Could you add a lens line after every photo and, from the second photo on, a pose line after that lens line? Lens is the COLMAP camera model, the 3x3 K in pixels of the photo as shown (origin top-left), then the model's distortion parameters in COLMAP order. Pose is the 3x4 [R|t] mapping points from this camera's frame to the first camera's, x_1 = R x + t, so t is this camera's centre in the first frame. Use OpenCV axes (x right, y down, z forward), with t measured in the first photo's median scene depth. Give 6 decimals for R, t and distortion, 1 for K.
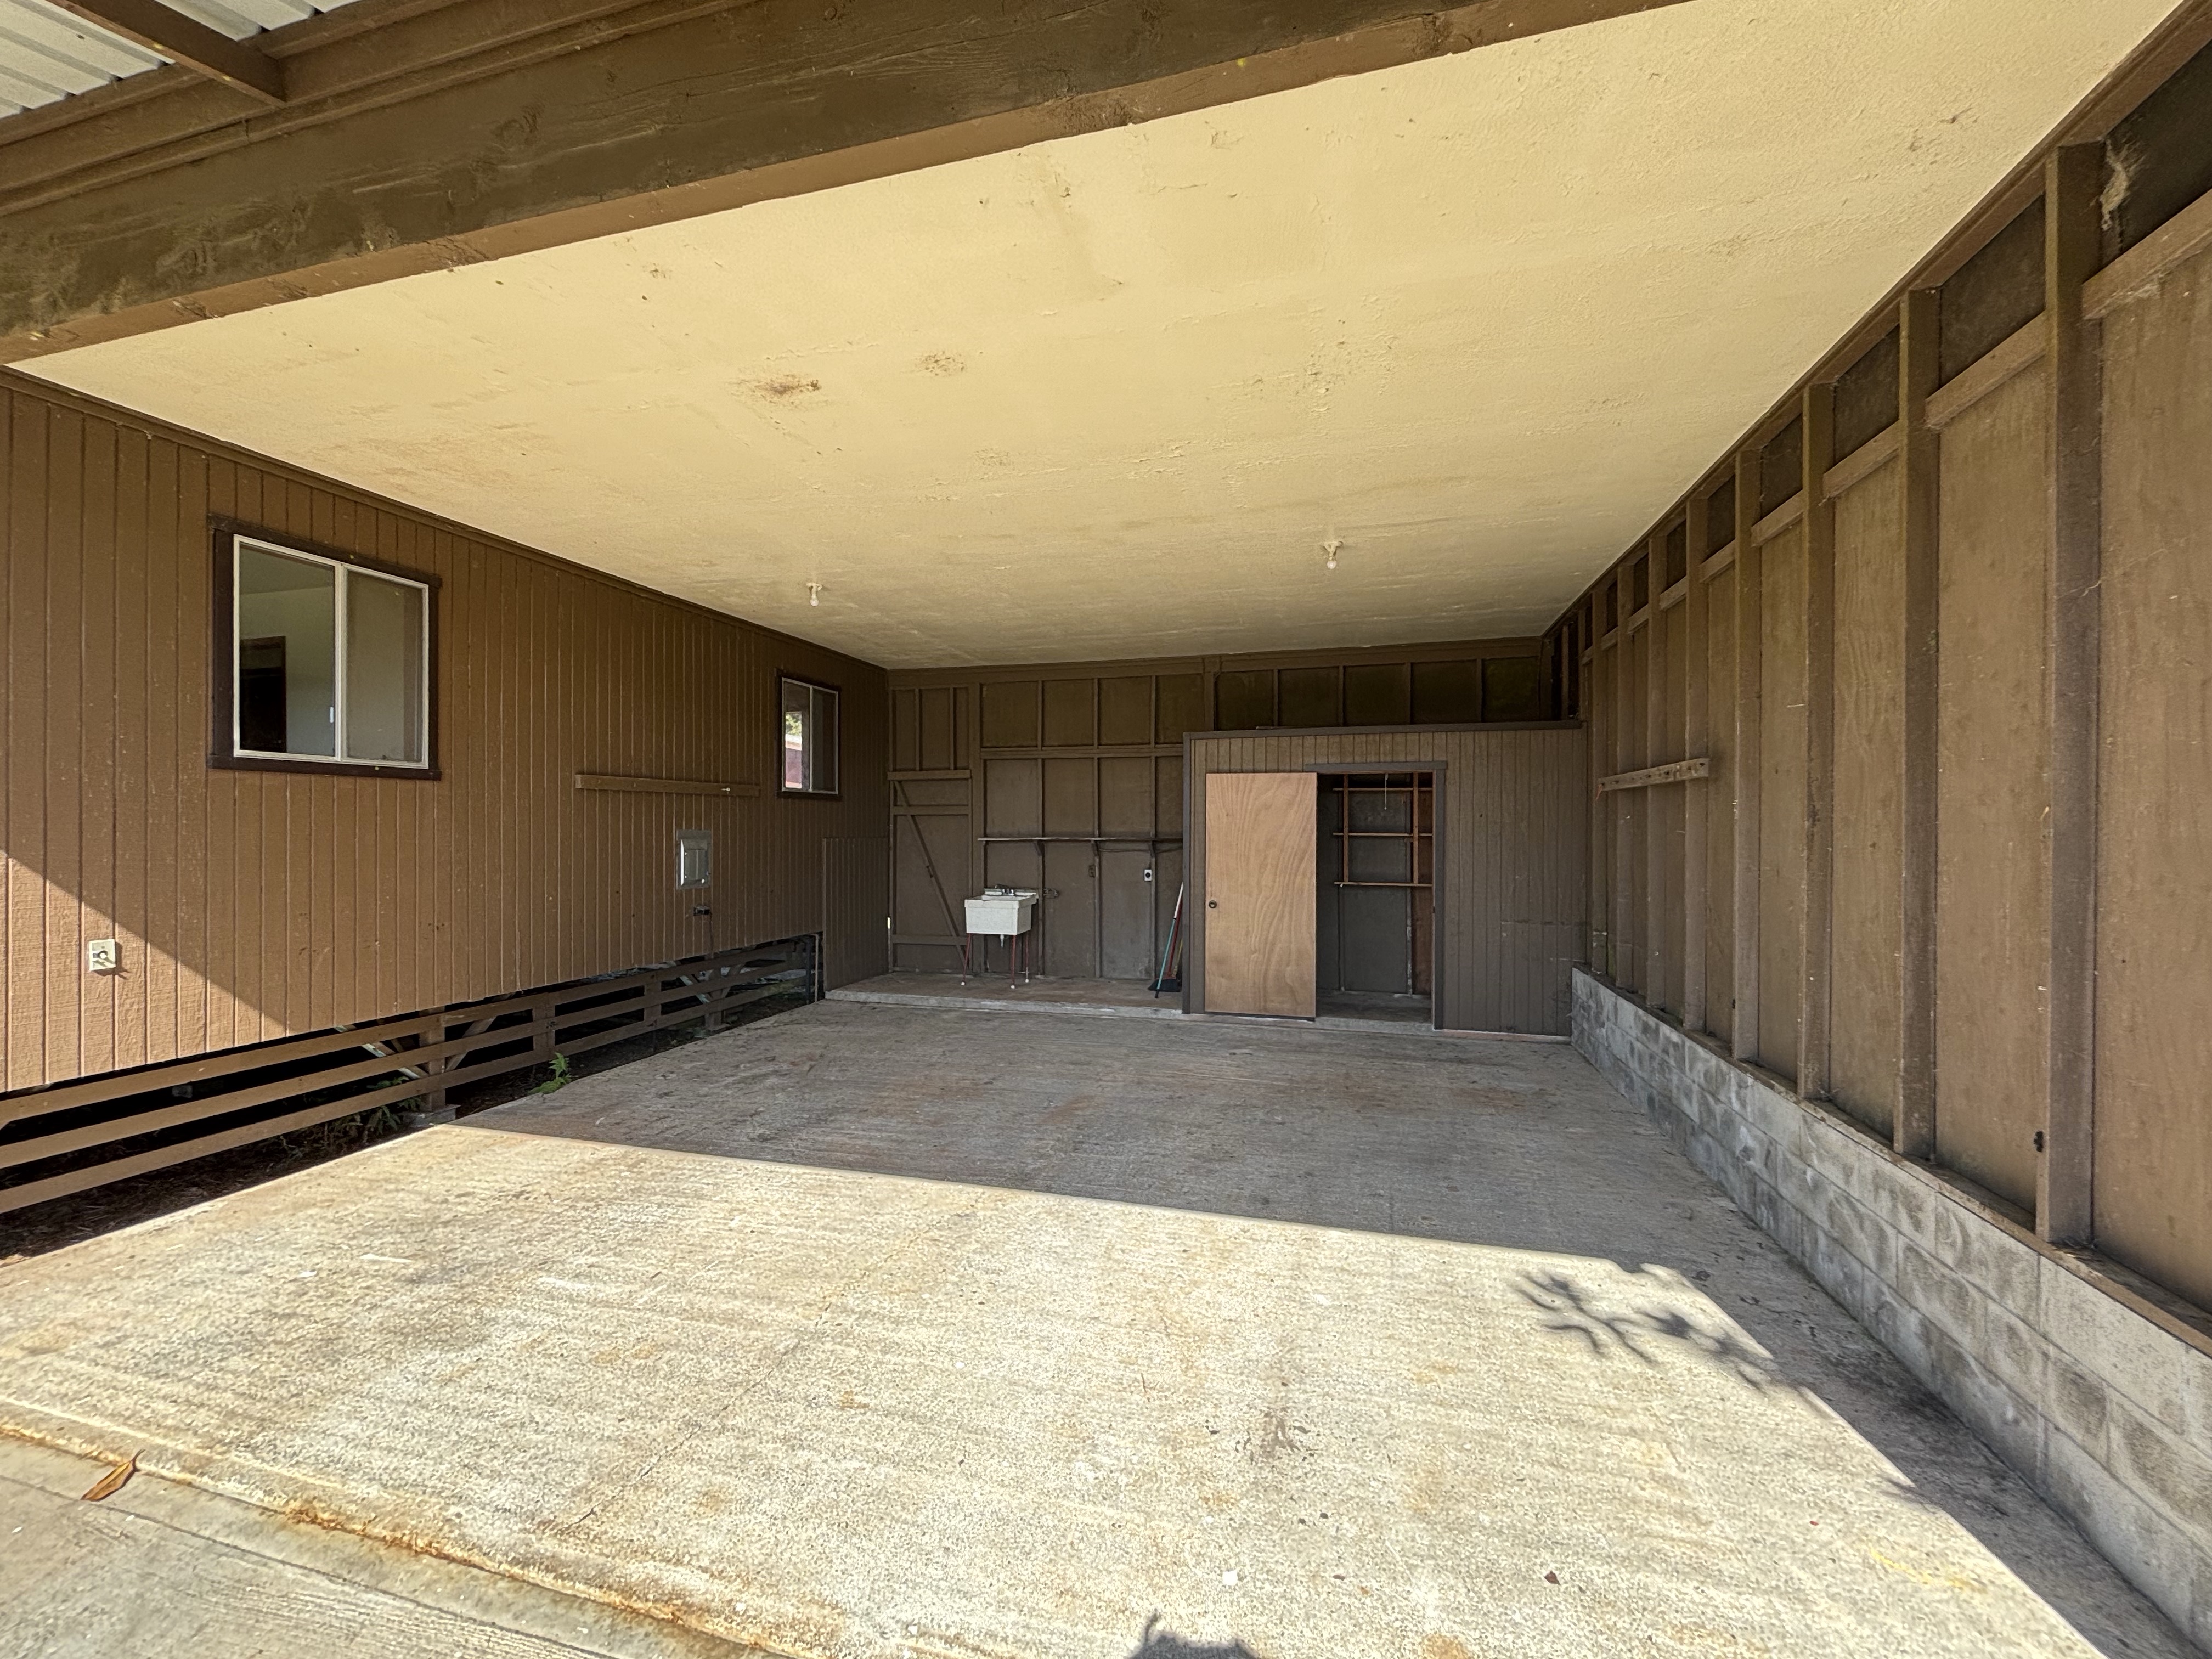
lens RADIAL K [[872.6, 0, 1073.2], [0, 872.6, 826.7], [0, 0, 1]] dist [0.015371, 0.000009]
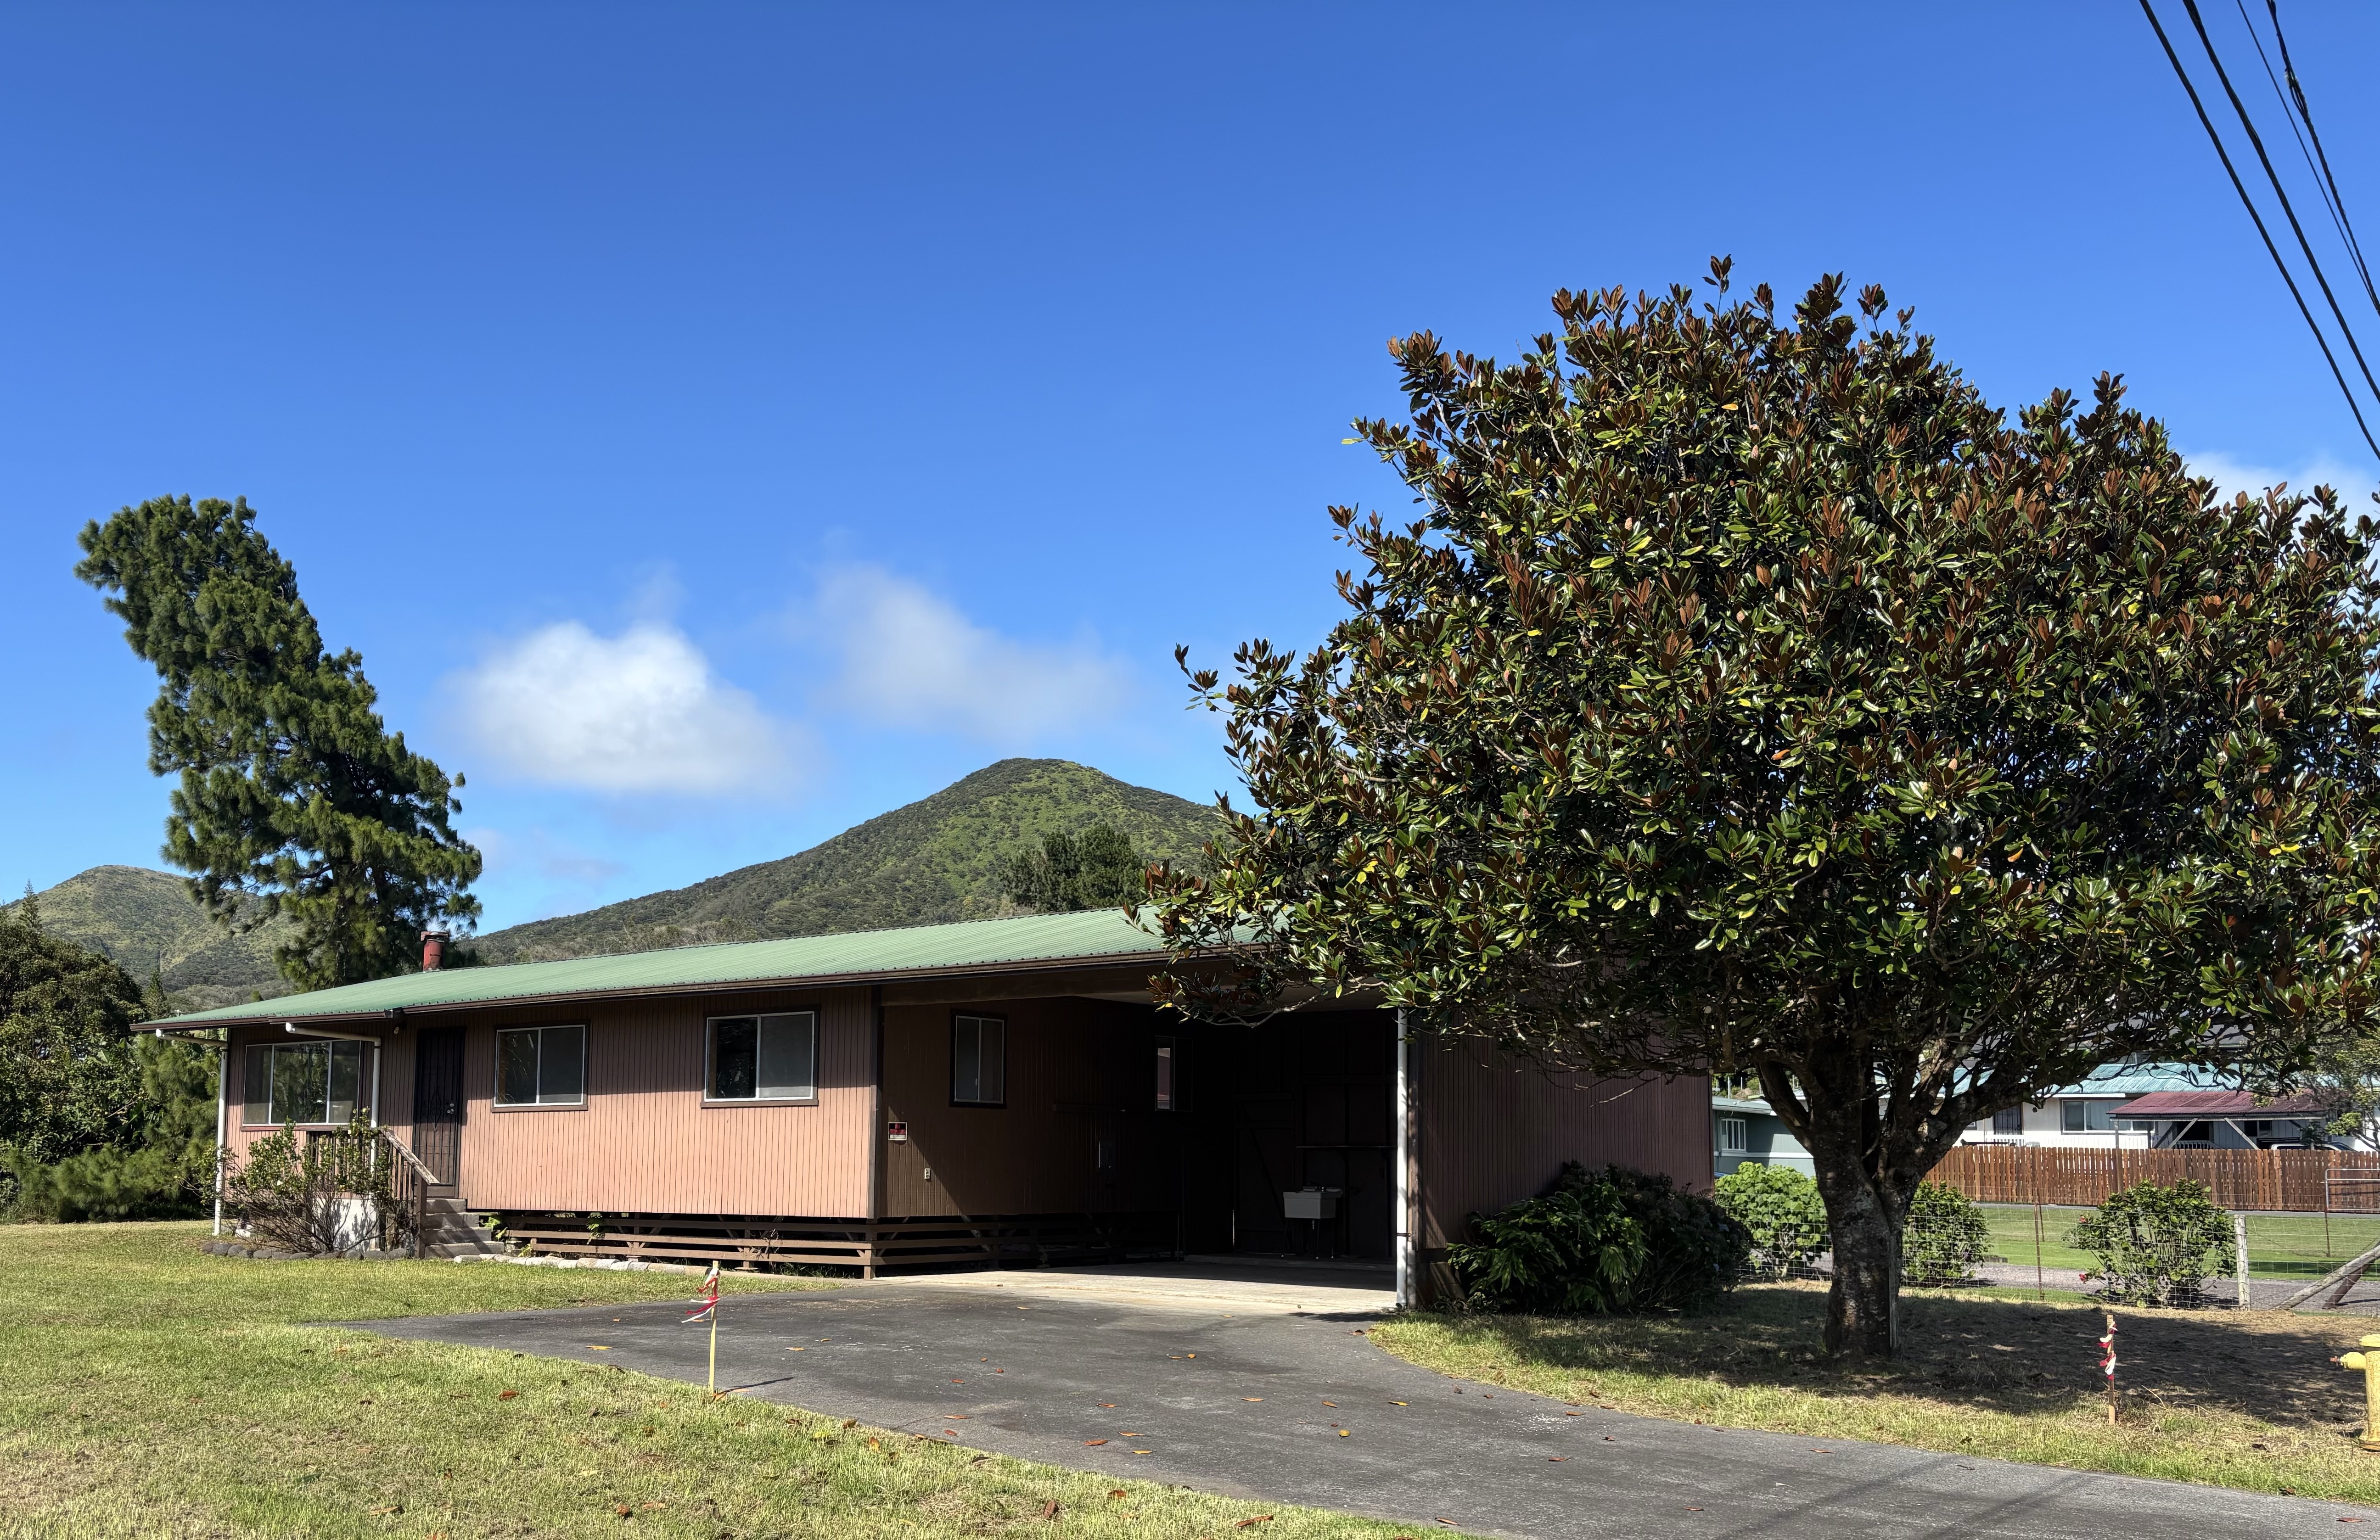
lens RADIAL K [[2095.1, 0, 1190.0], [0, 2095.1, 770.0], [0, 0, 1]] dist [0.045619, -0.006301]
pose [[0.949642, -0.051588, -0.309061, 1.290000], [-0.006906, 0.982668, -0.185247, 0.078038], [0.313260, 0.178053, 0.932826, -3.640794]]
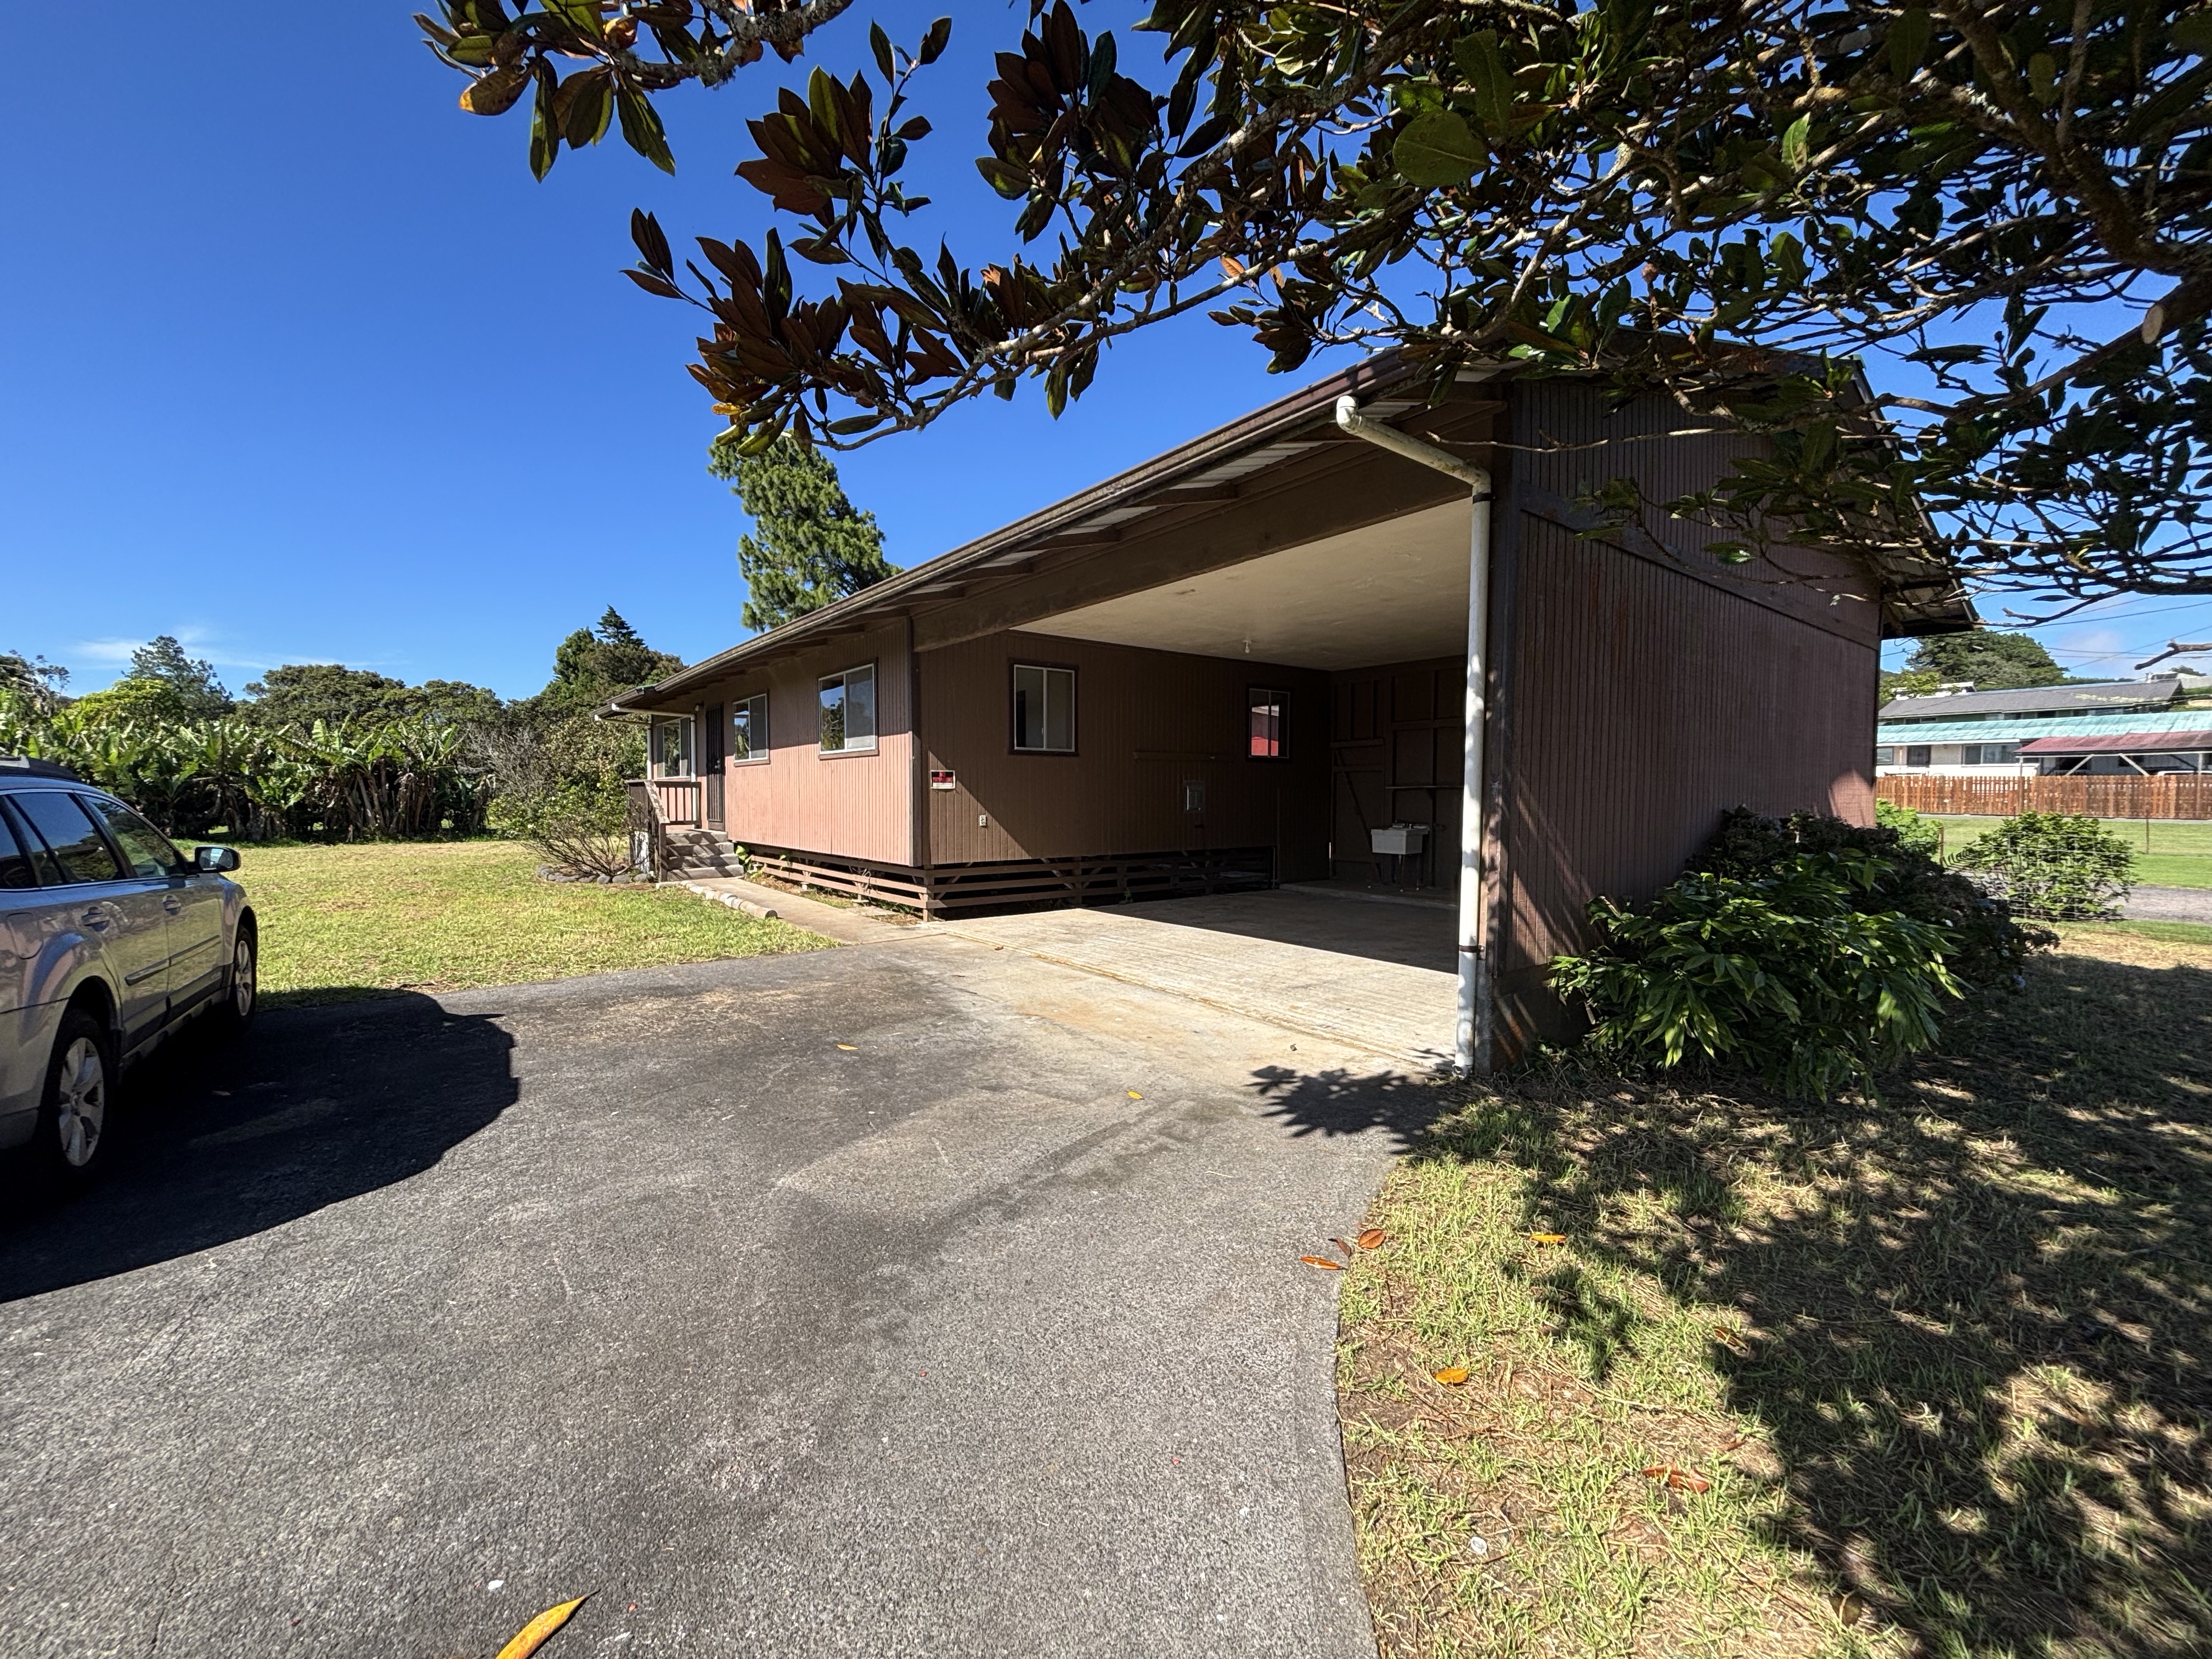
lens RADIAL K [[909.3, 0, 1146.5], [0, 909.3, 832.6], [0, 0, 1]] dist [0.016345, -0.000035]
pose [[0.833967, 0.024302, -0.551279, 0.670619], [0.001123, 0.998953, 0.045736, 0.033250], [0.551814, -0.038761, 0.833066, -0.800743]]
